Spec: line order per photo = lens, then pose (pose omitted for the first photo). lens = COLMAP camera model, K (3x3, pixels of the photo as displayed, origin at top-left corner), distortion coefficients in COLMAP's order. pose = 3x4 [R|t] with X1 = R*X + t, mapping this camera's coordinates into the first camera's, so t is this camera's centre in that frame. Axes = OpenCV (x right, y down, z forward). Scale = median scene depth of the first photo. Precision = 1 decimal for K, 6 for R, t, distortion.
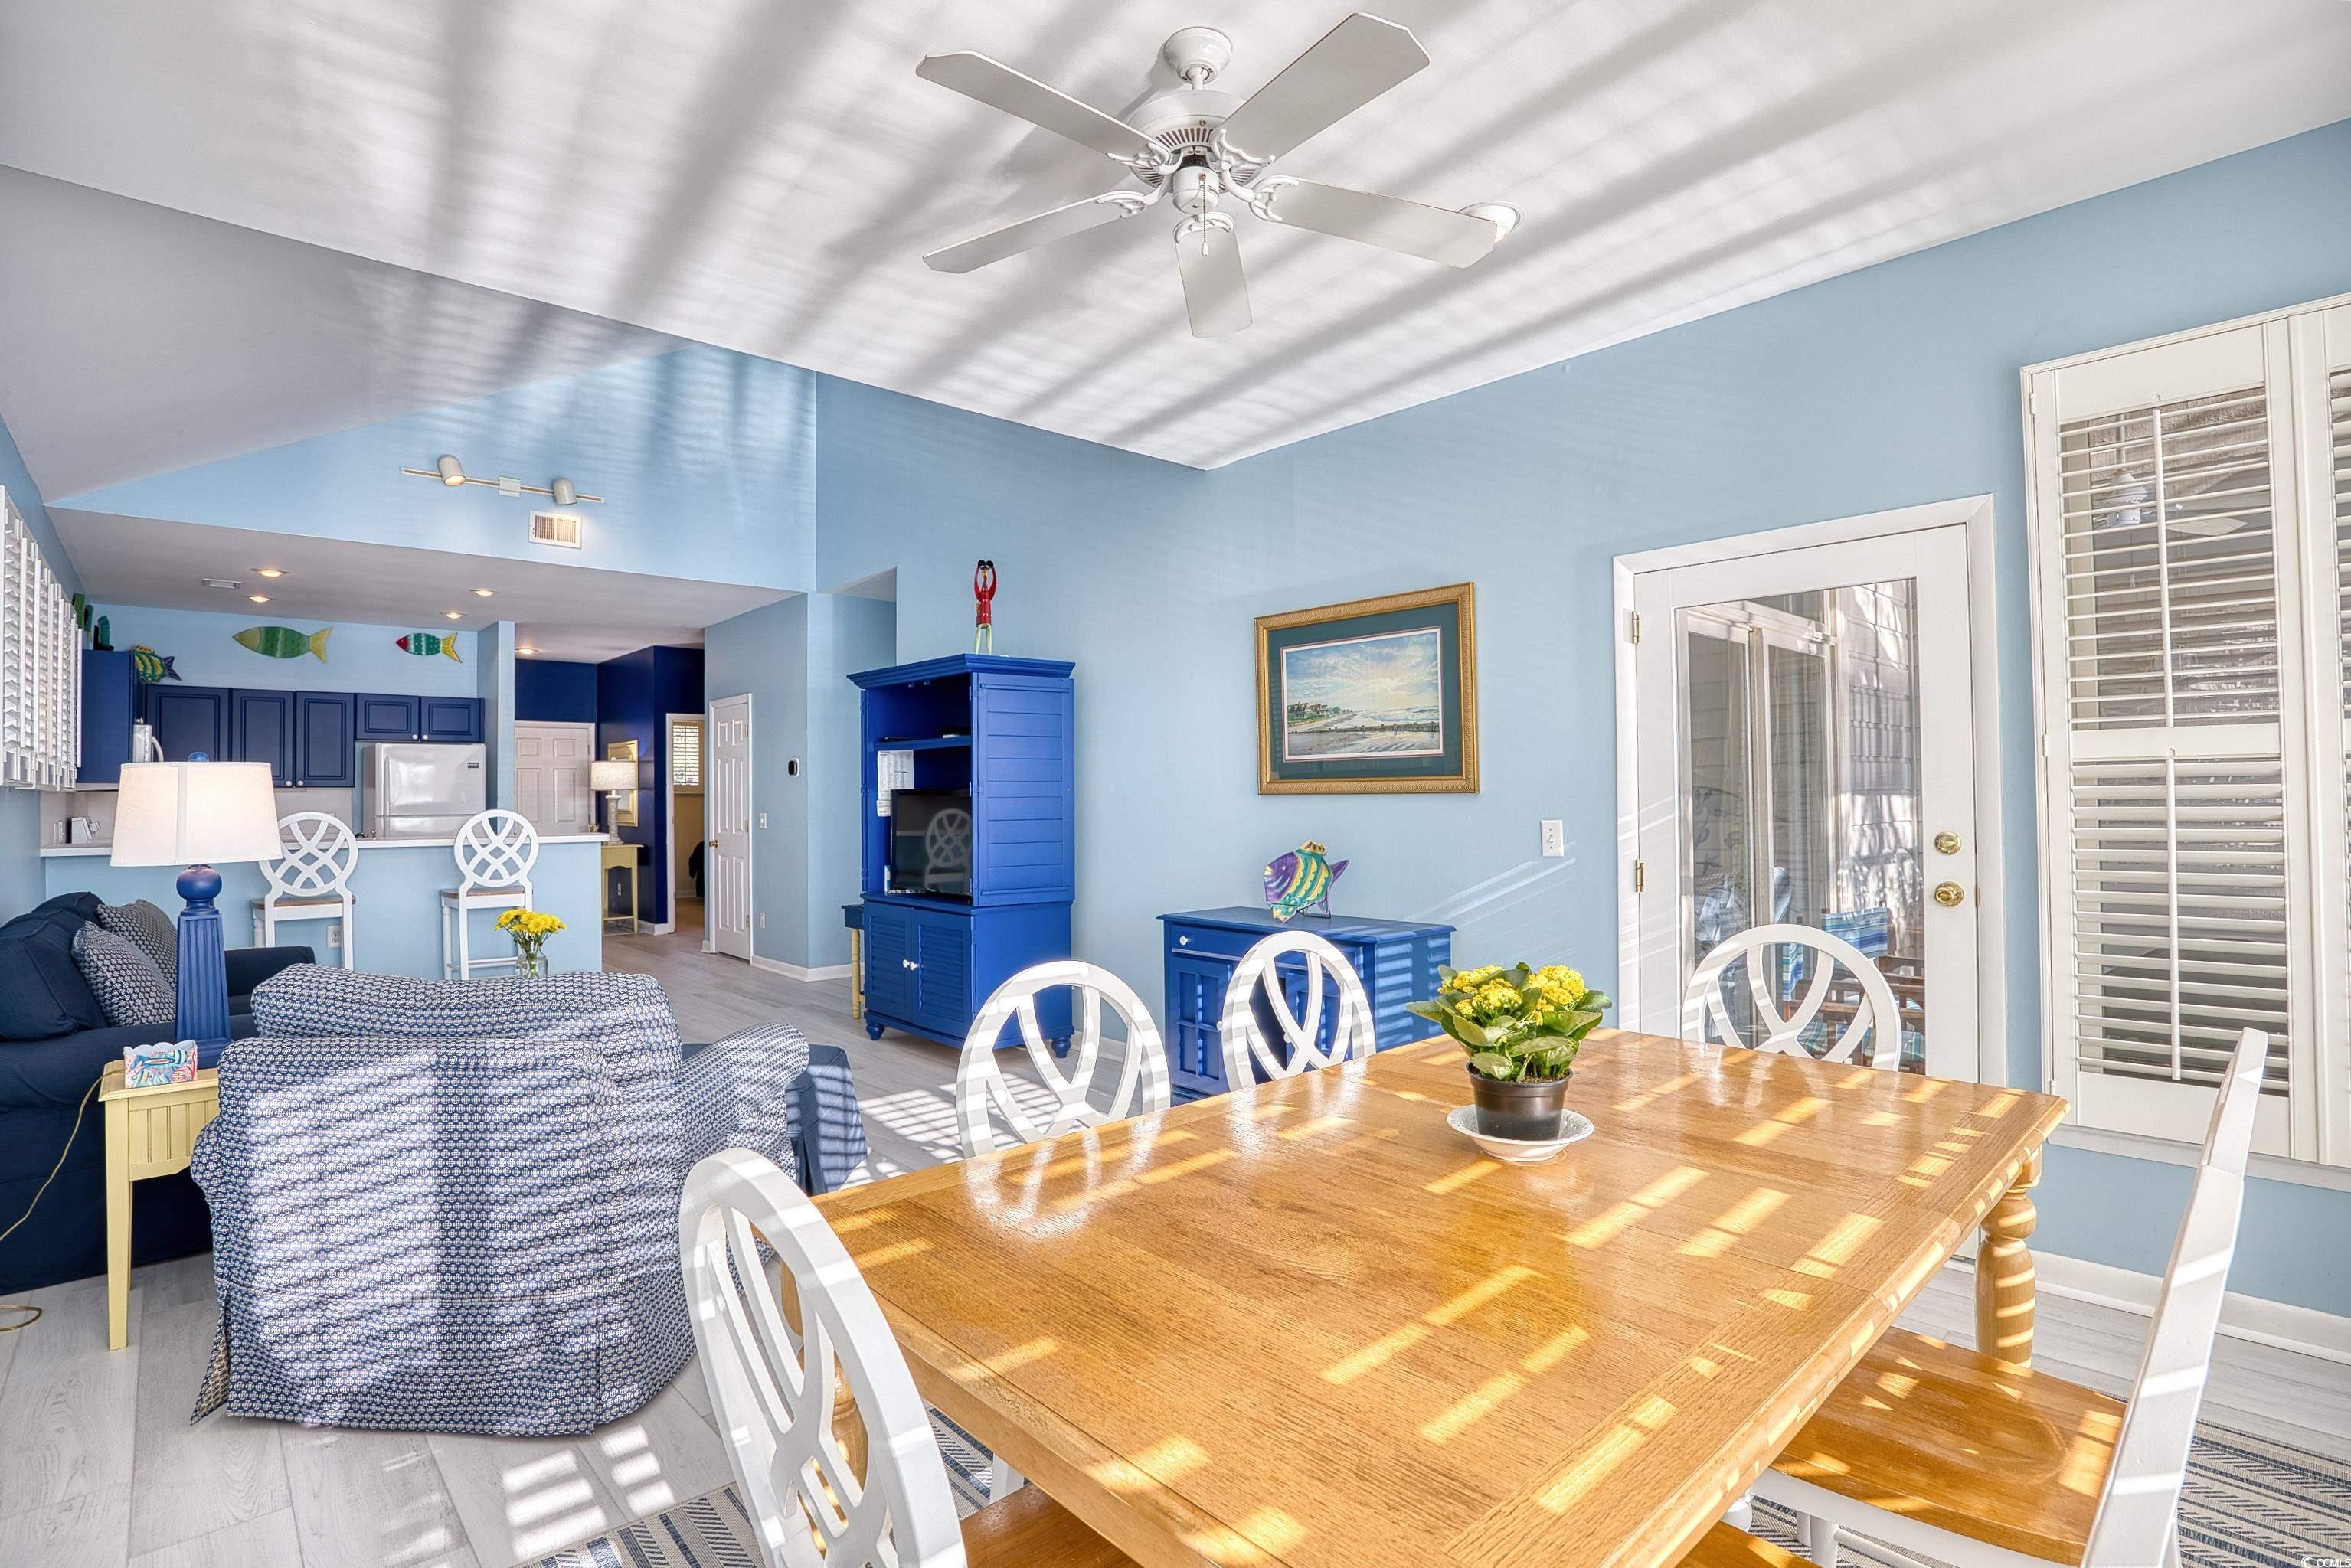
lens RADIAL K [[1160.8, 0, 1189.6], [0, 1160.8, 779.4], [0, 0, 1]] dist [-0.068365, 0.021930]
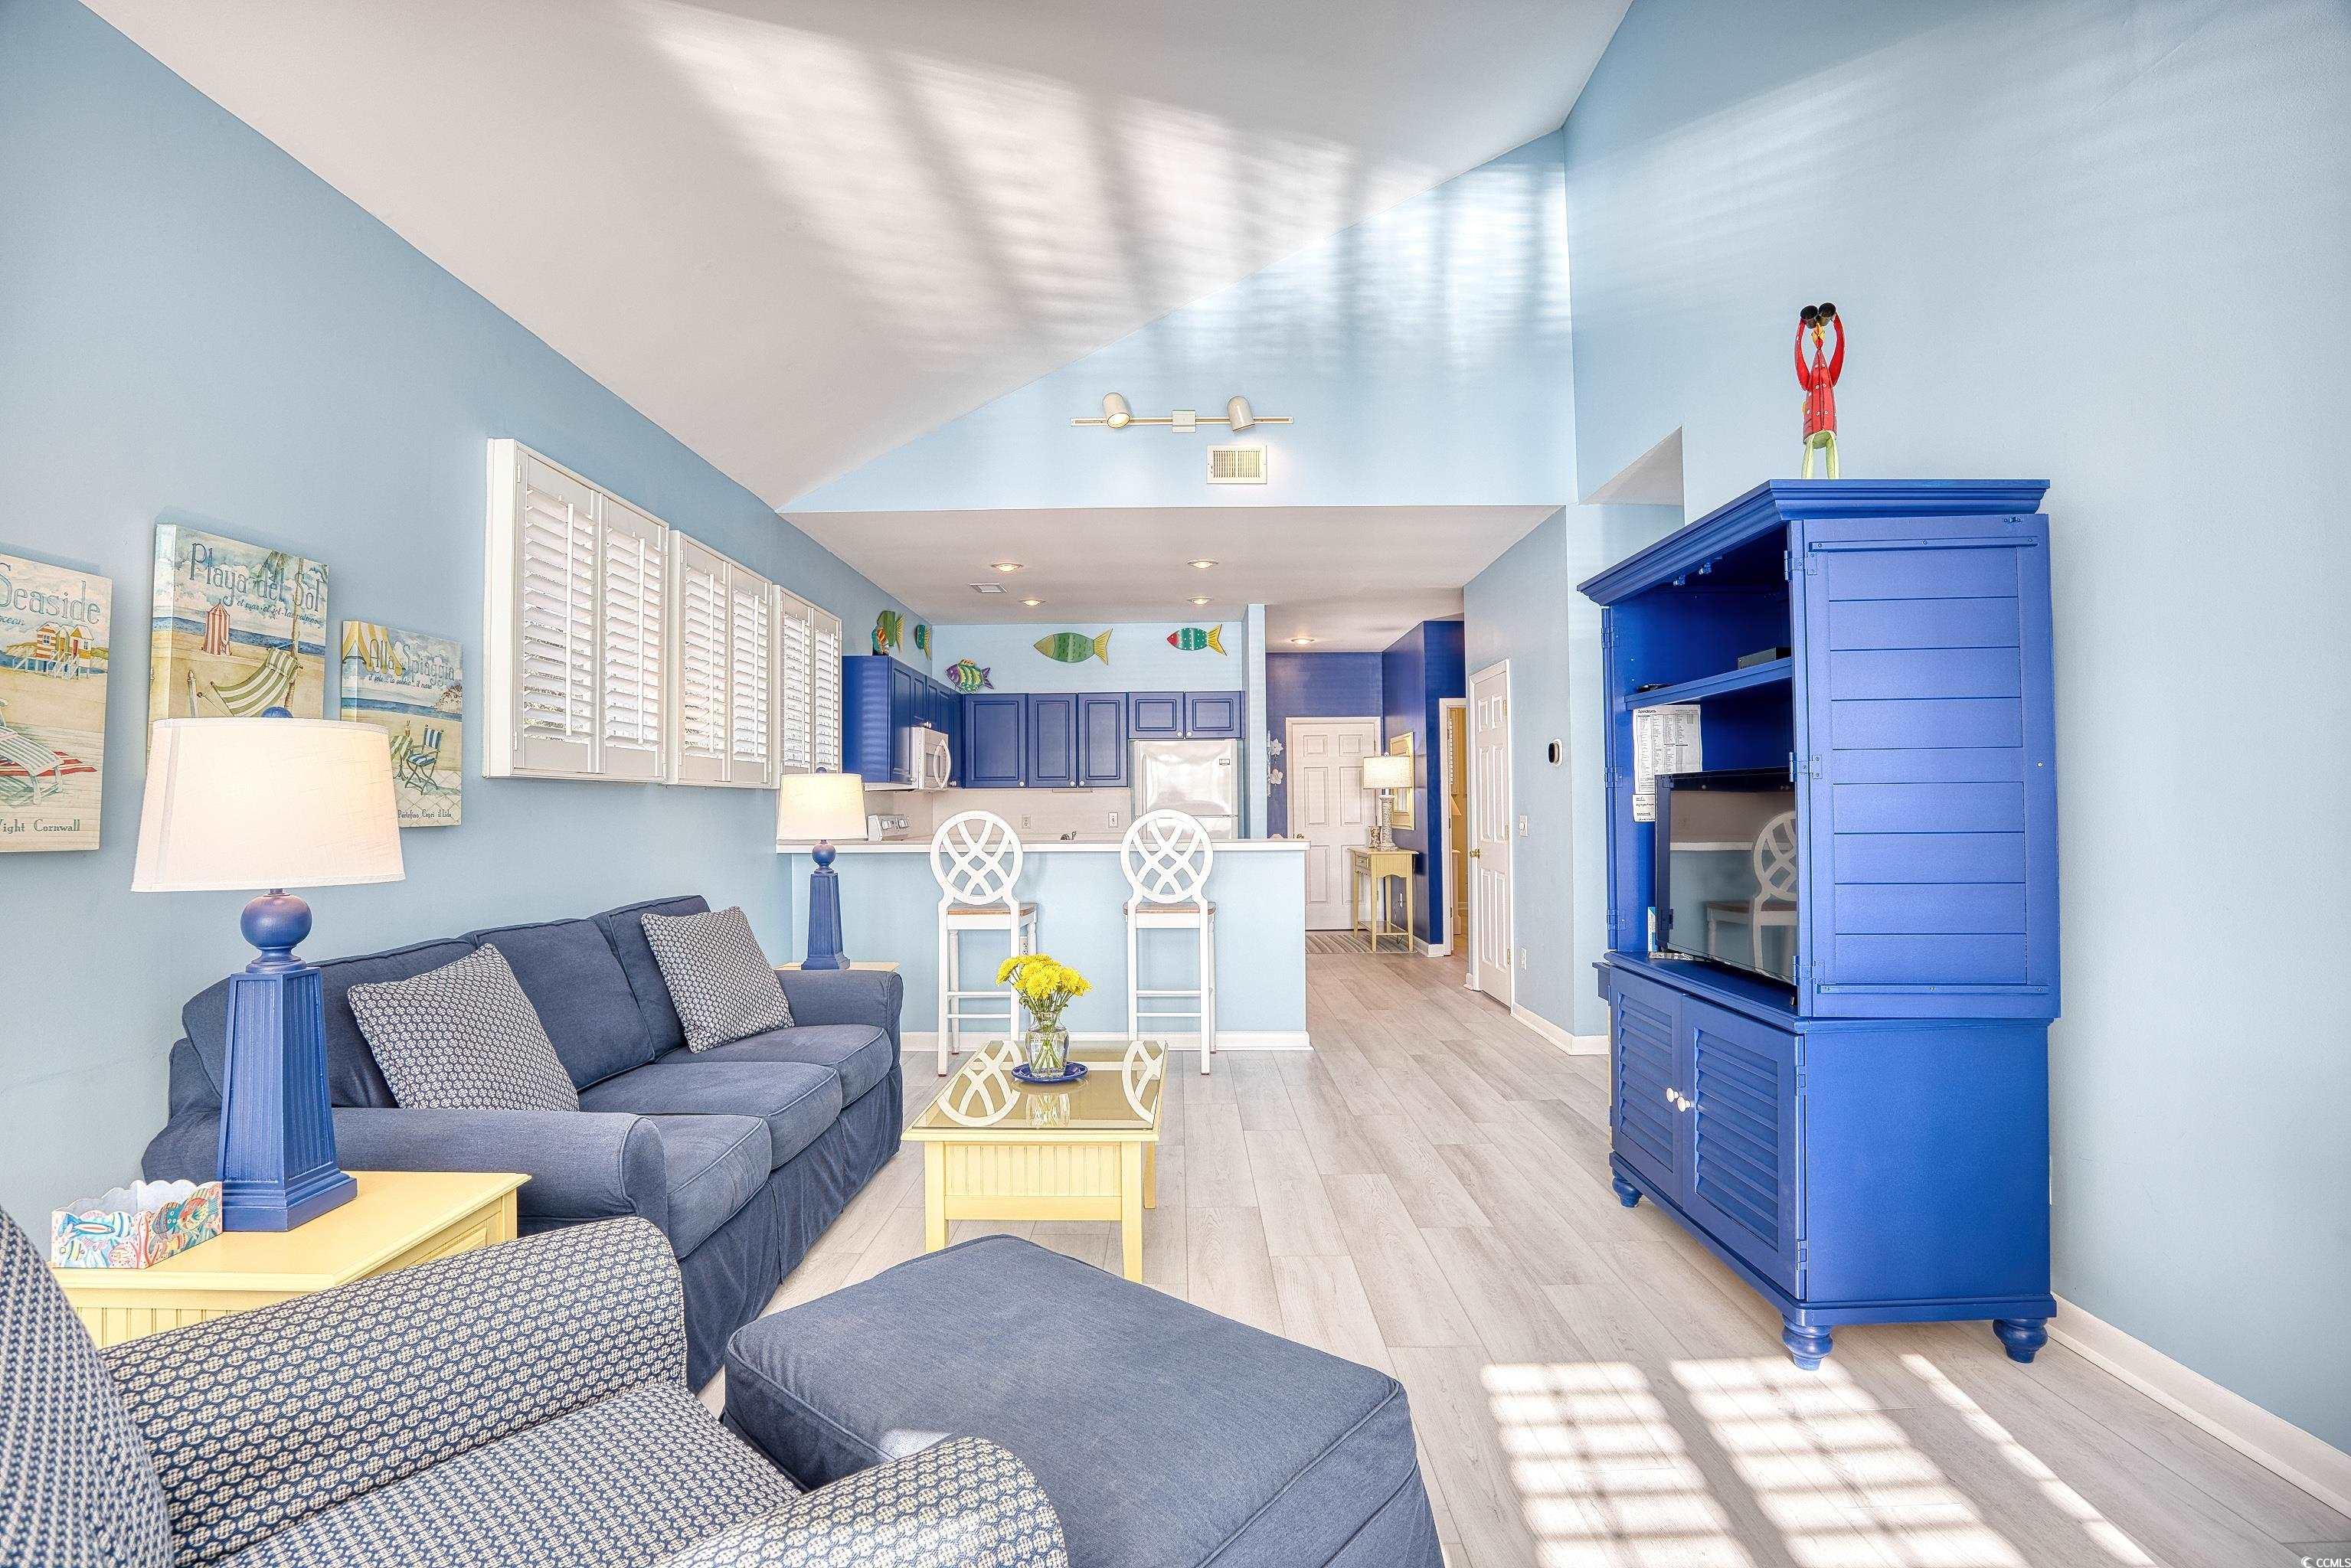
lens RADIAL K [[1126.1, 0, 1157.3], [0, 1126.1, 778.9], [0, 0, 1]] dist [-0.062298, 0.016968]
pose [[0.724913, -0.014796, -0.688682, -0.057757], [0.012300, 0.999888, -0.008535, 0.012434], [0.688731, -0.002283, 0.725013, 0.431757]]
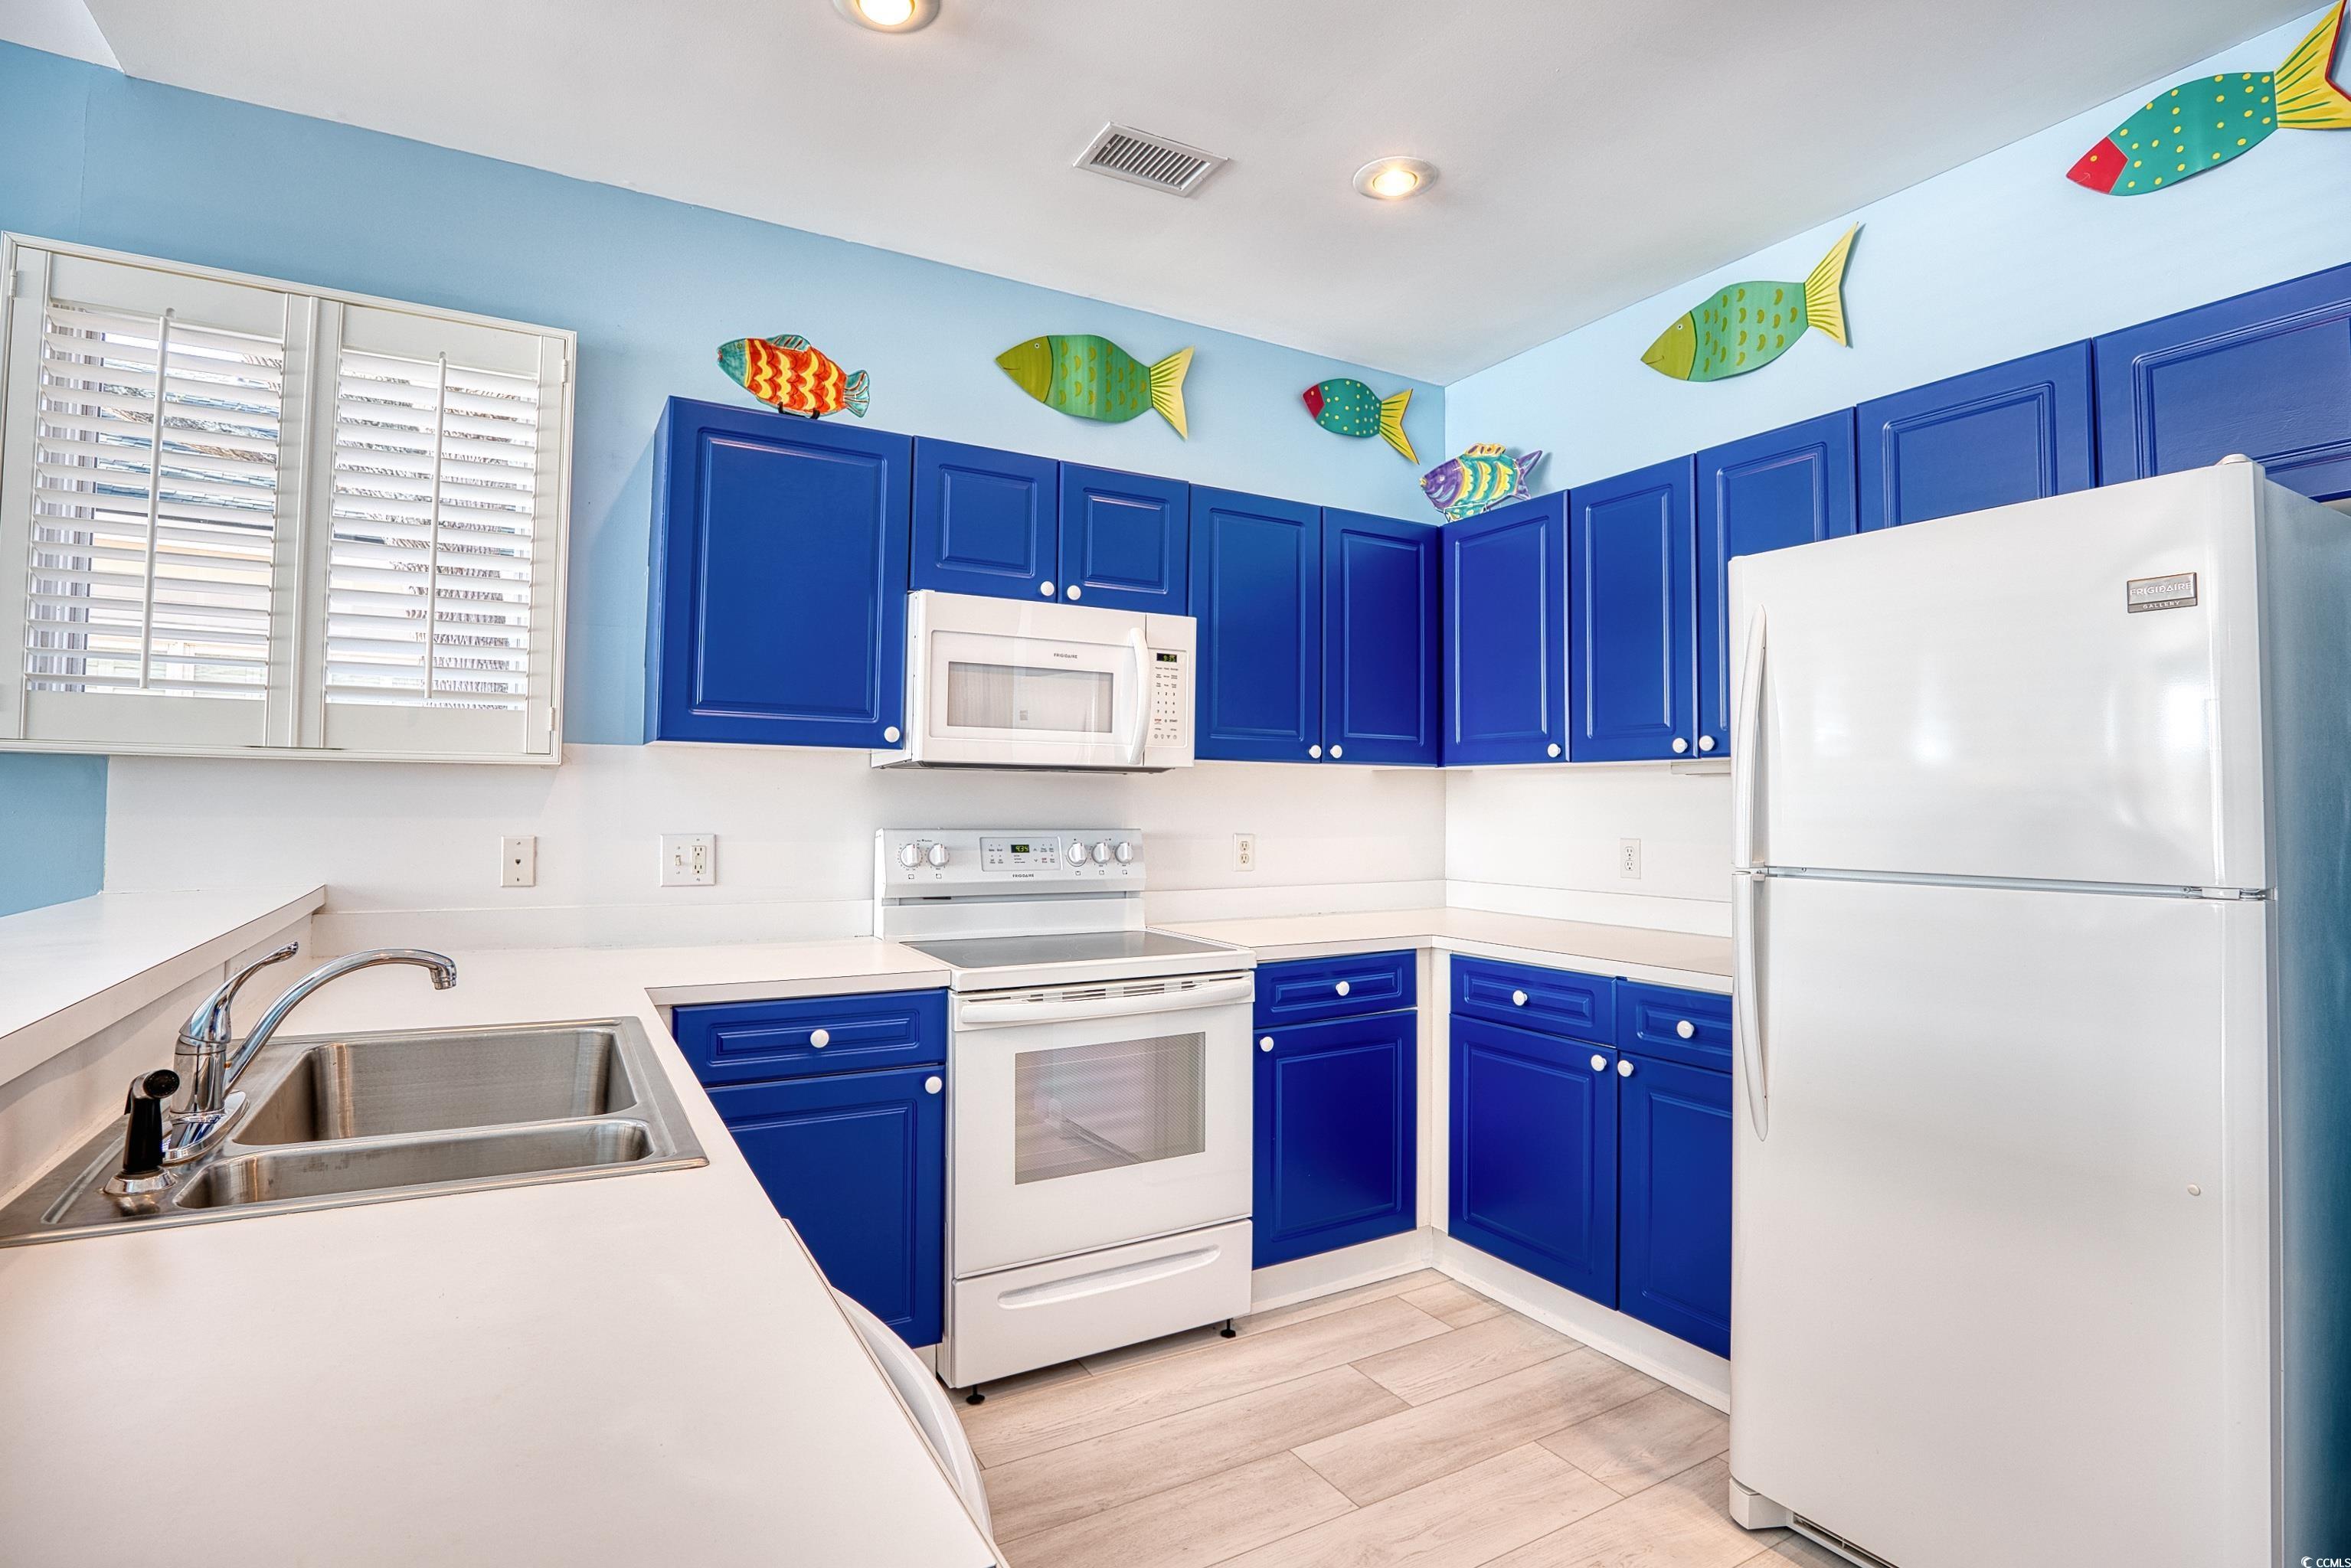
lens RADIAL K [[1160.4, 0, 1172.0], [0, 1160.4, 761.0], [0, 0, 1]] dist [-0.065964, 0.021081]
pose [[-0.216521, -0.031342, -0.975775, -0.637775], [0.004631, 0.999440, -0.033130, 0.025331], [0.976267, -0.011692, -0.216255, 1.298504]]
